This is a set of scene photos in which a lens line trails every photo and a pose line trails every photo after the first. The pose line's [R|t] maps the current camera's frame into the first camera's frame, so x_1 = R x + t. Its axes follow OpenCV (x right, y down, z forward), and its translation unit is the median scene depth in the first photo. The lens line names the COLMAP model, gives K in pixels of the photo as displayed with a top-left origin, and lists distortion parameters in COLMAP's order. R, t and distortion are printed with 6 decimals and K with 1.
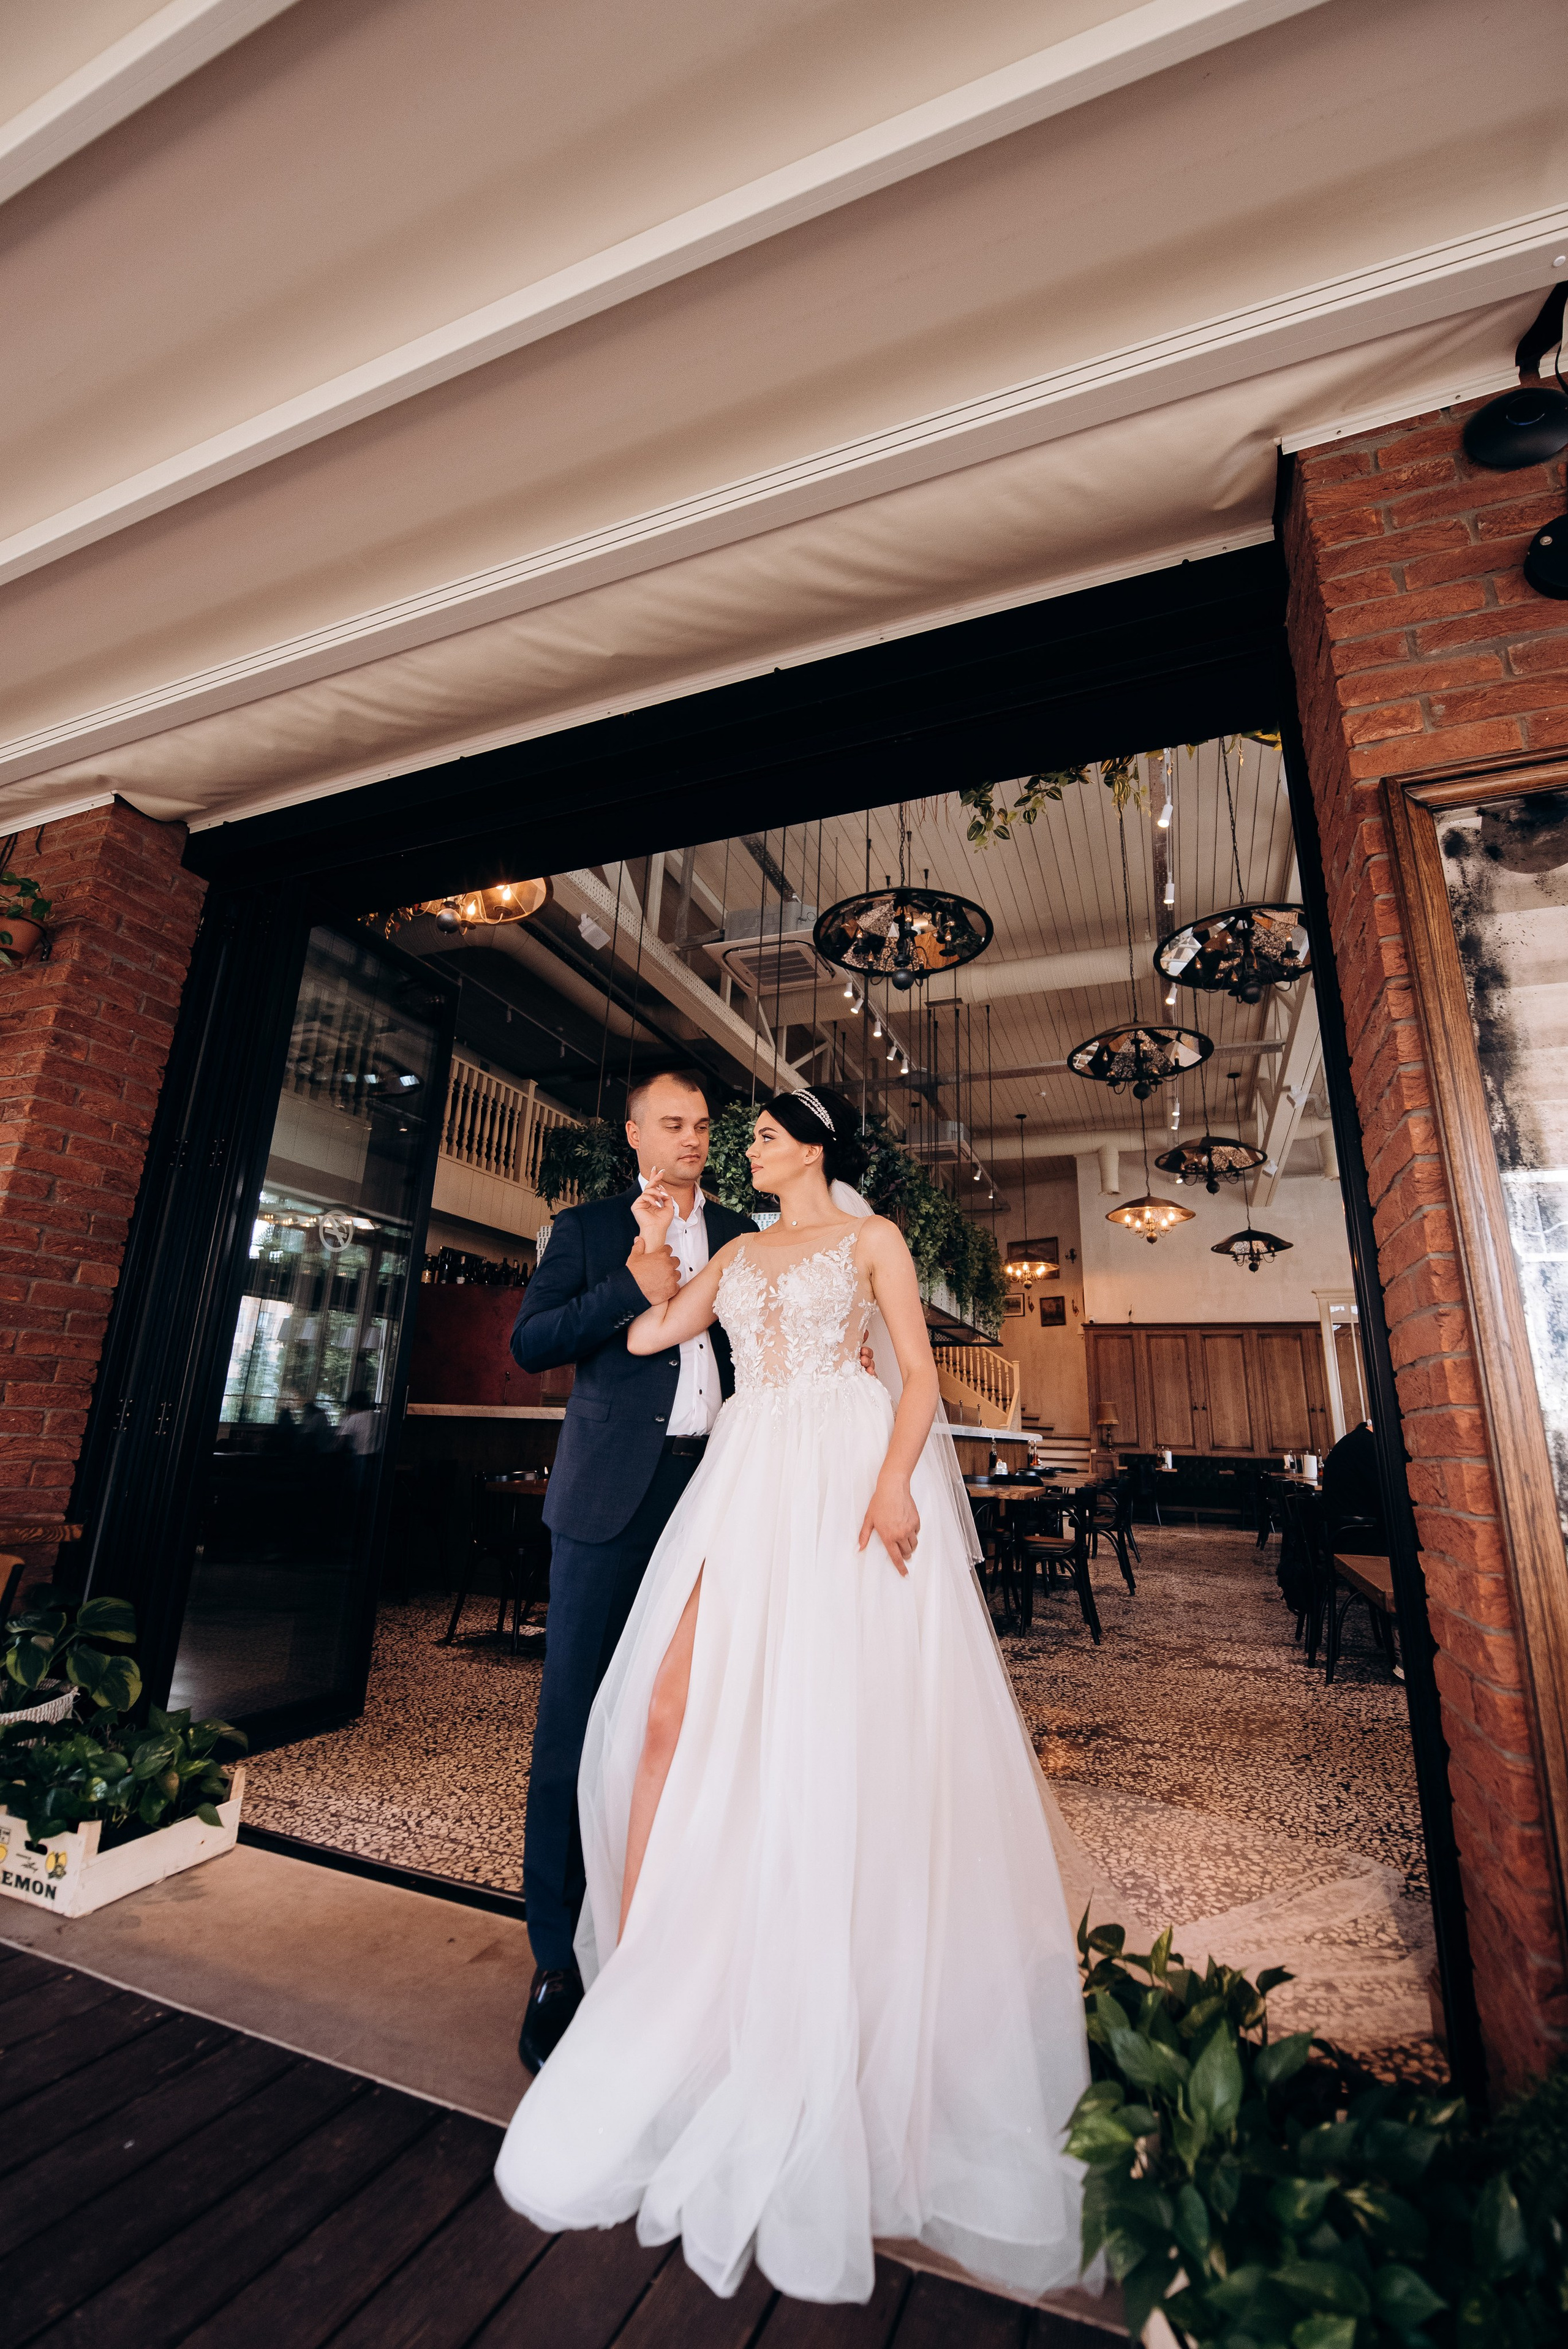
lens RADIAL K [[928.6, 0, 820.9], [0, 928.6, 1167.0], [0, 0, 1]] dist [-0.002218, -0.000250]
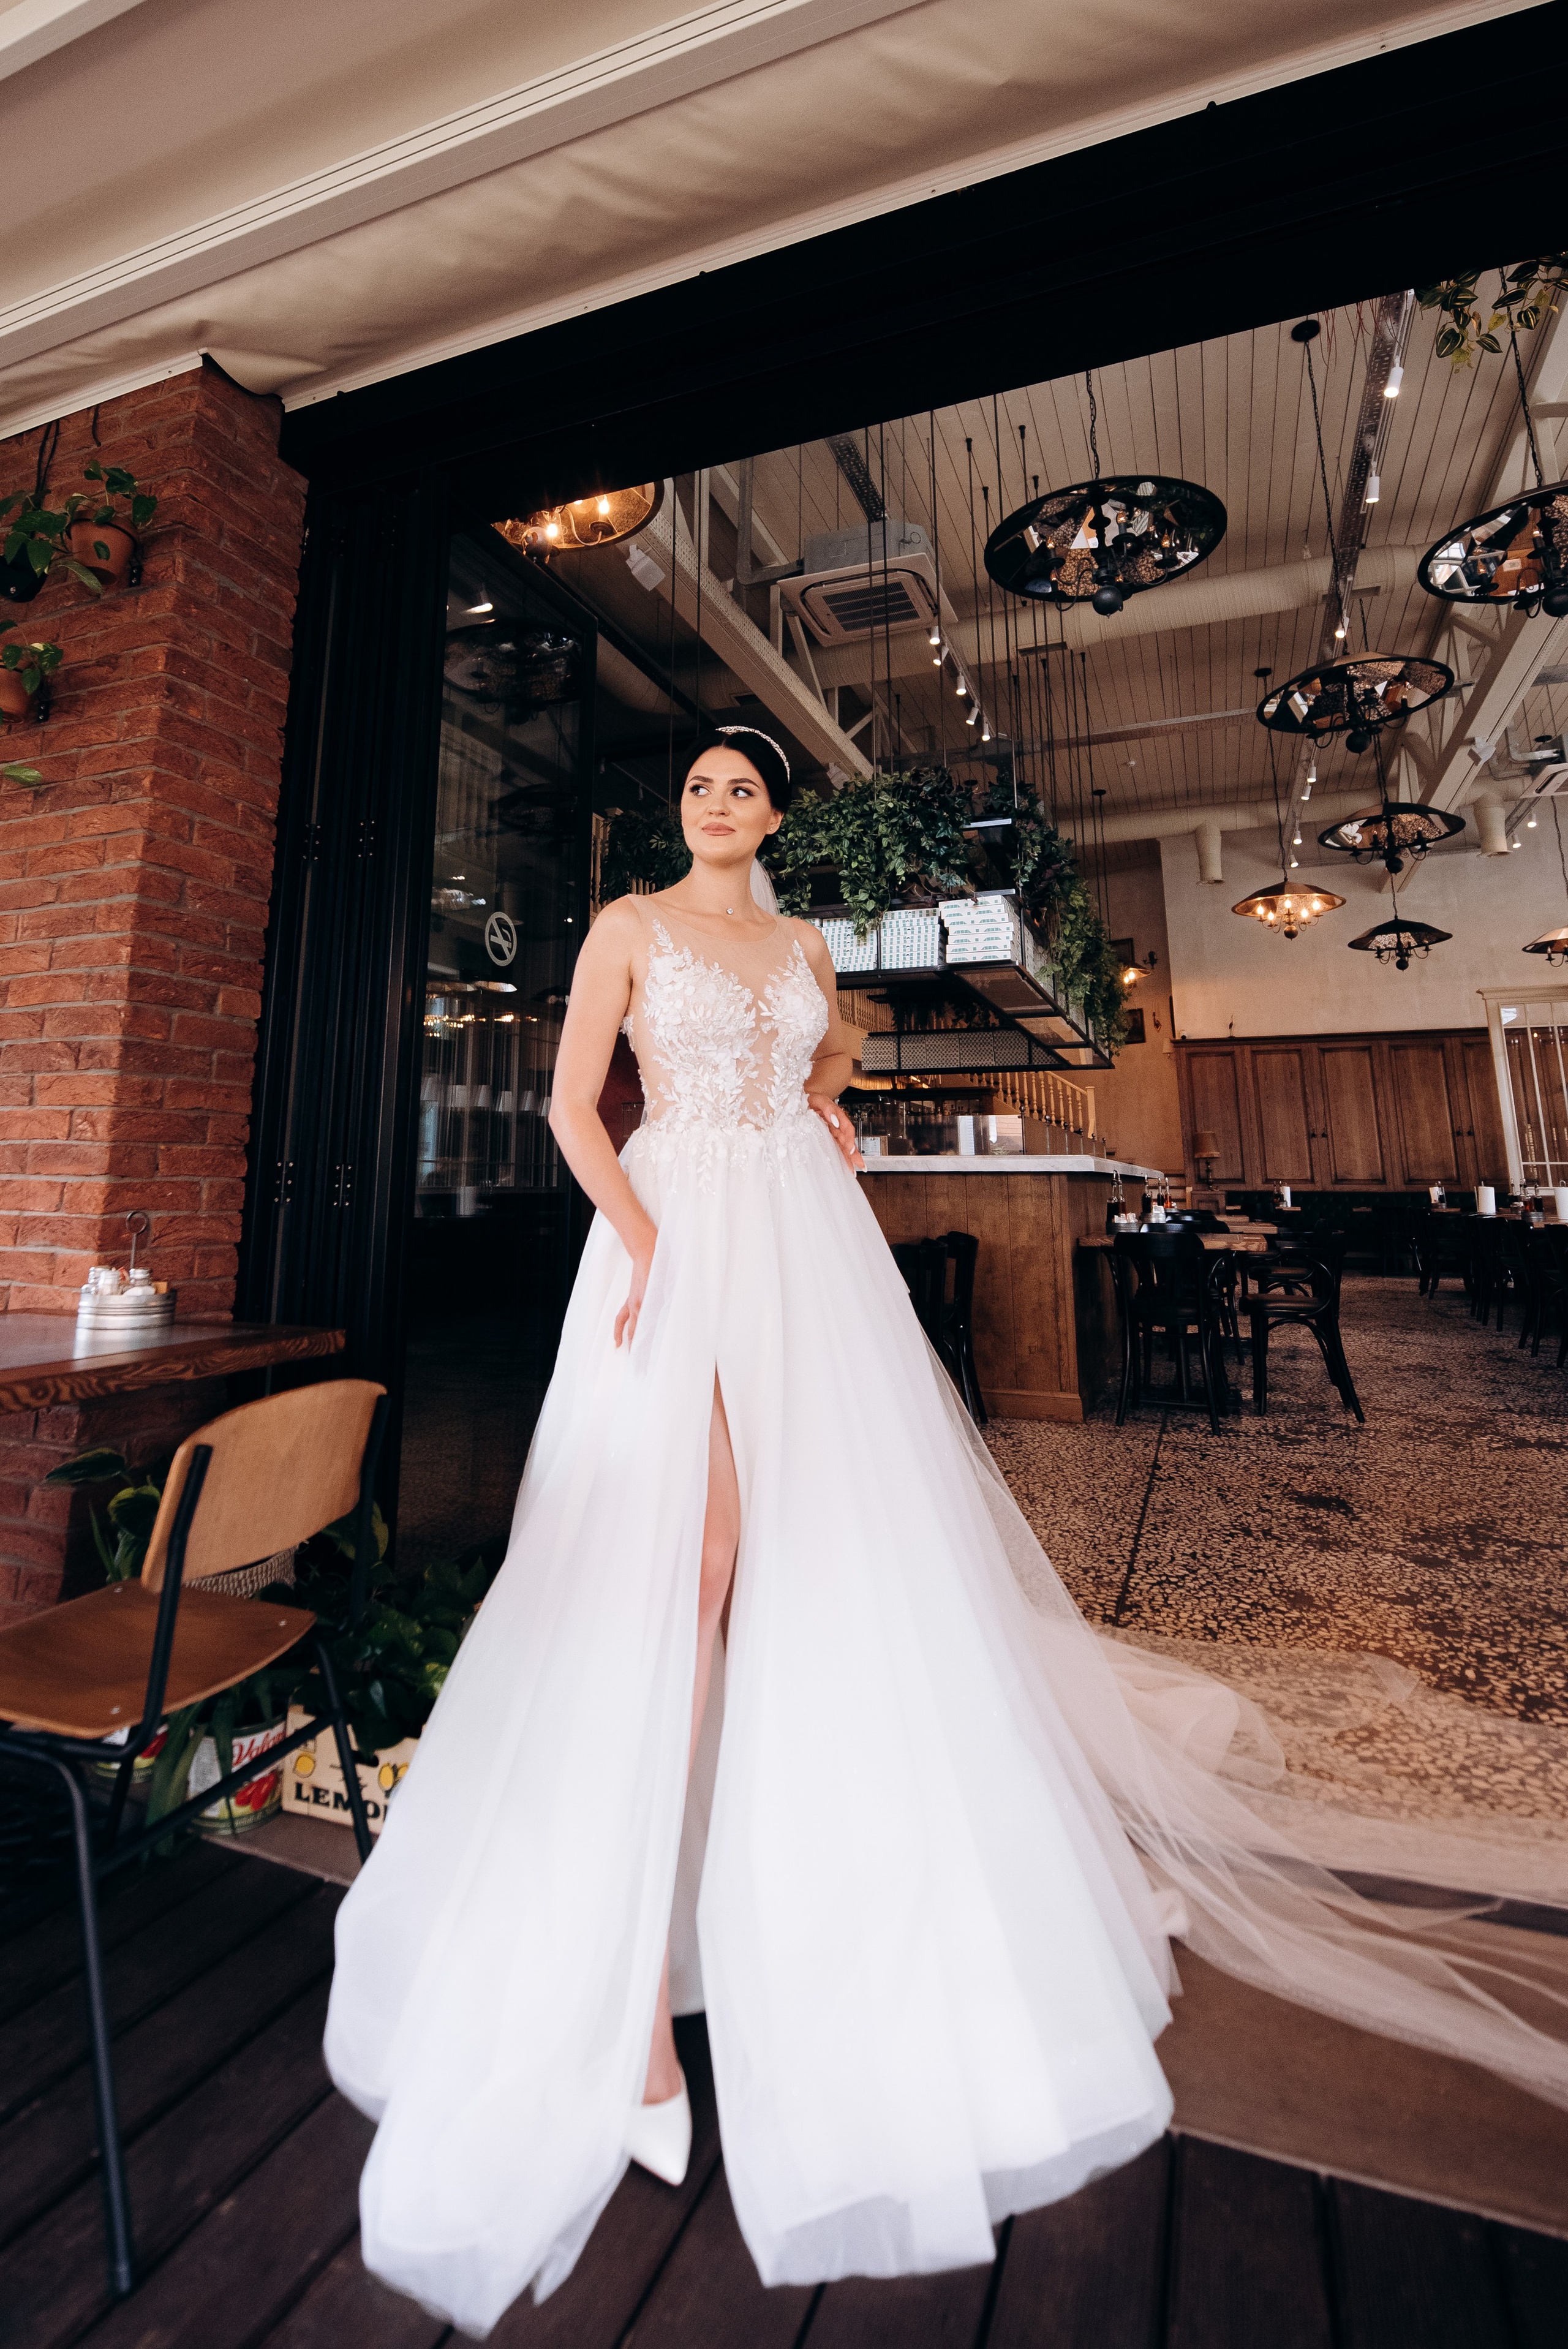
lens RADIAL K [[1092.7, 0, 779.2], [0, 1092.7, 942.7], [0, 0, 1]] dist [0.000952, -0.000490]
pose [[0.999320, -0.033011, -0.016434, -0.253206], [0.034042, 0.997172, 0.066999, 0.017379], [0.014175, -0.067513, 0.997618, 0.090602]]
